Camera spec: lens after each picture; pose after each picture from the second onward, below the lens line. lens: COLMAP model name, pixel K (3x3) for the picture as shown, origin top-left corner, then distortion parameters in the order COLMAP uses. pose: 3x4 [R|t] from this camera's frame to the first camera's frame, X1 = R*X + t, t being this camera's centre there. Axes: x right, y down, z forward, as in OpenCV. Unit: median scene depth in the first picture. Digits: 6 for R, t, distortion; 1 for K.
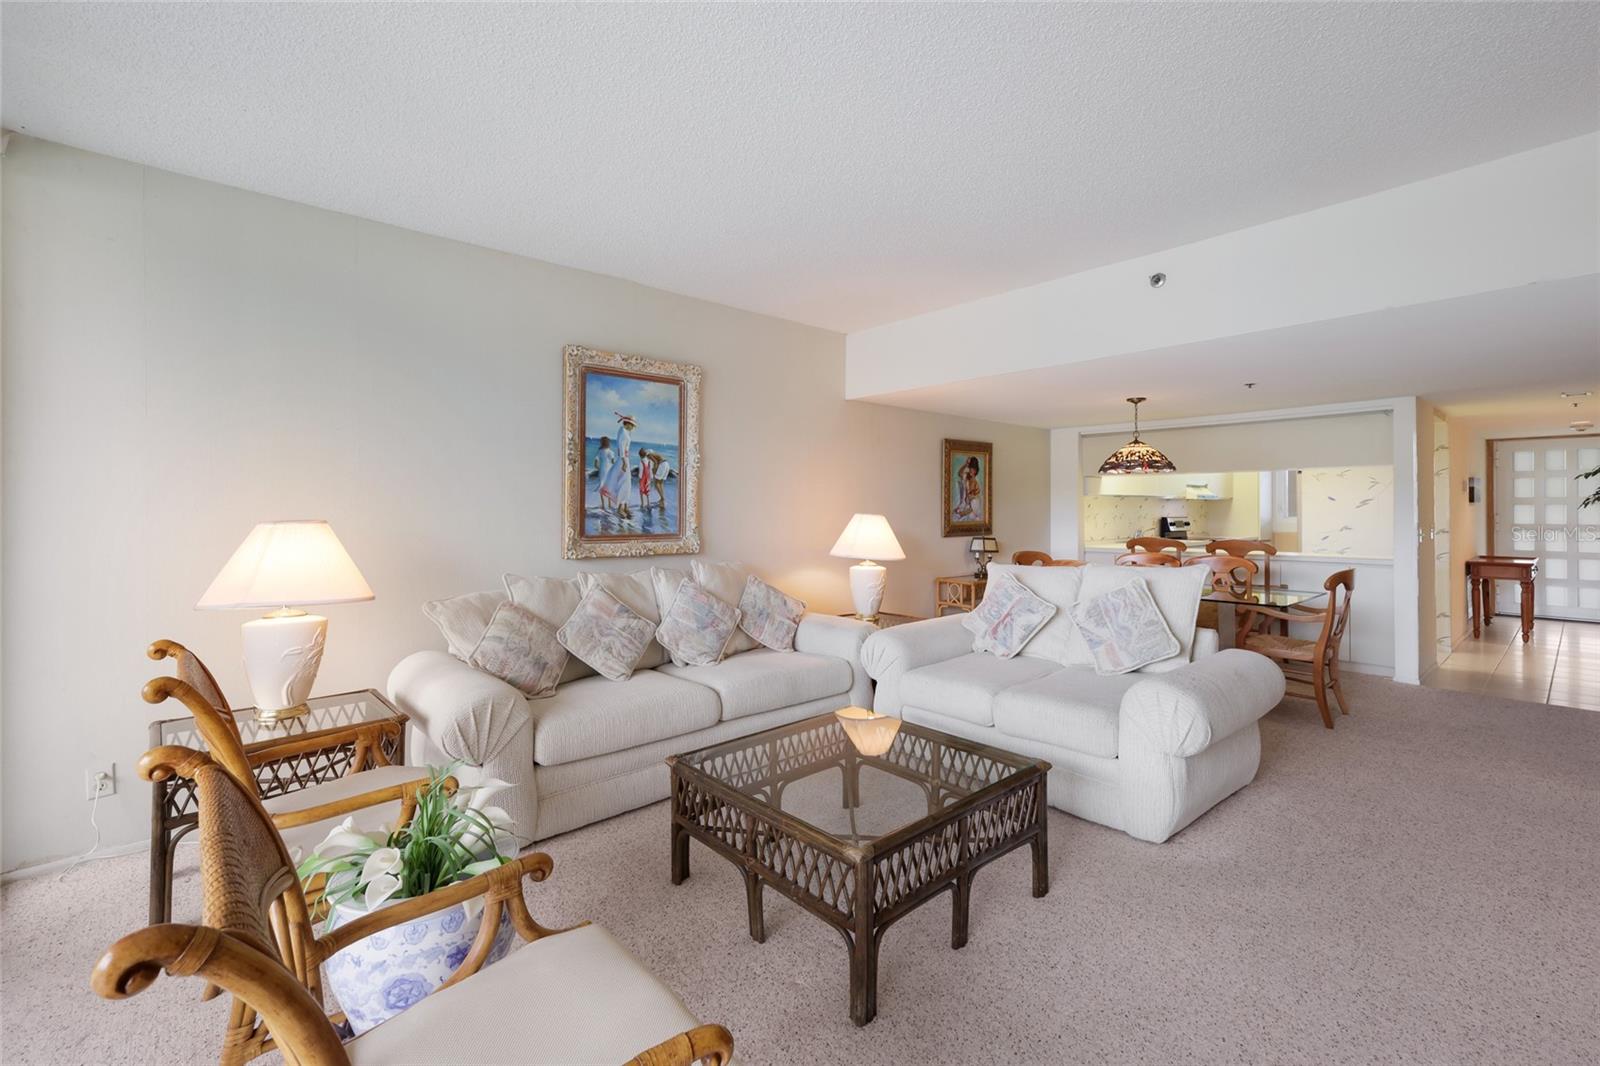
lens RADIAL K [[691.1, 0, 830.0], [0, 691.1, 502.9], [0, 0, 1]] dist [0.025066, -0.001232]
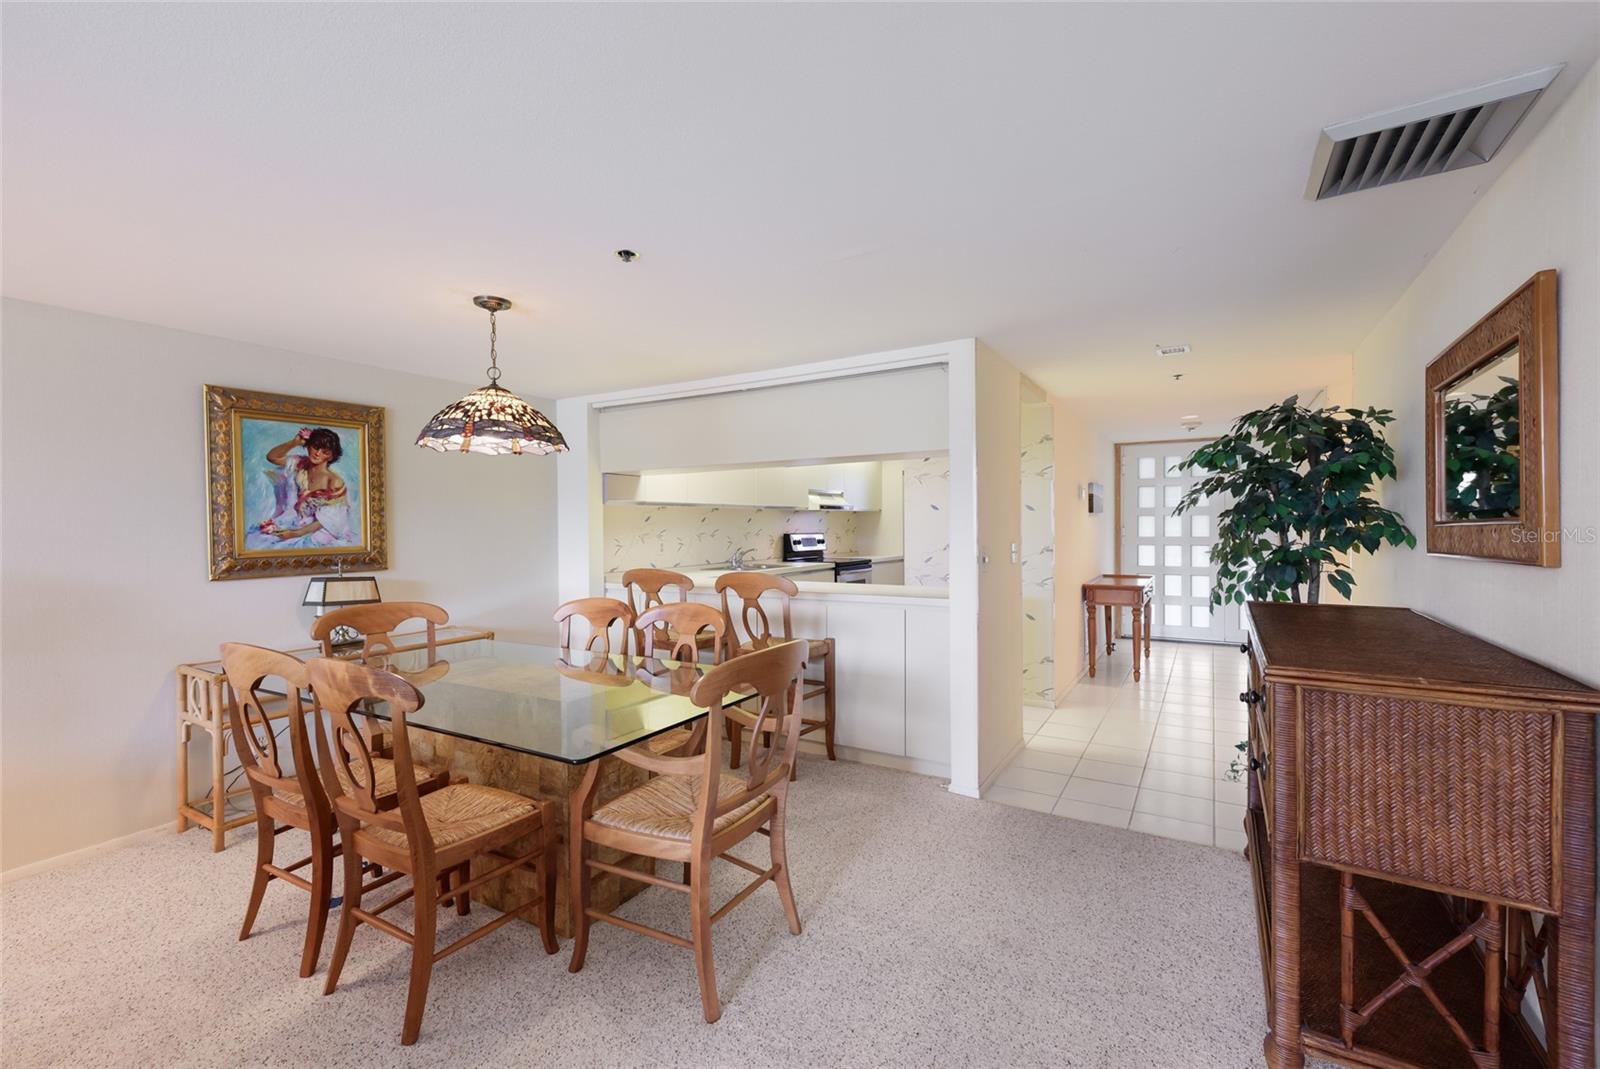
lens RADIAL K [[691.1, 0, 813.1], [0, 691.1, 530.6], [0, 0, 1]] dist [0.025066, -0.001232]
pose [[0.955801, -0.010054, 0.293841, 0.372601], [0.005655, 0.999859, 0.015818, 0.006345], [-0.293959, -0.013457, 0.955723, 0.327105]]
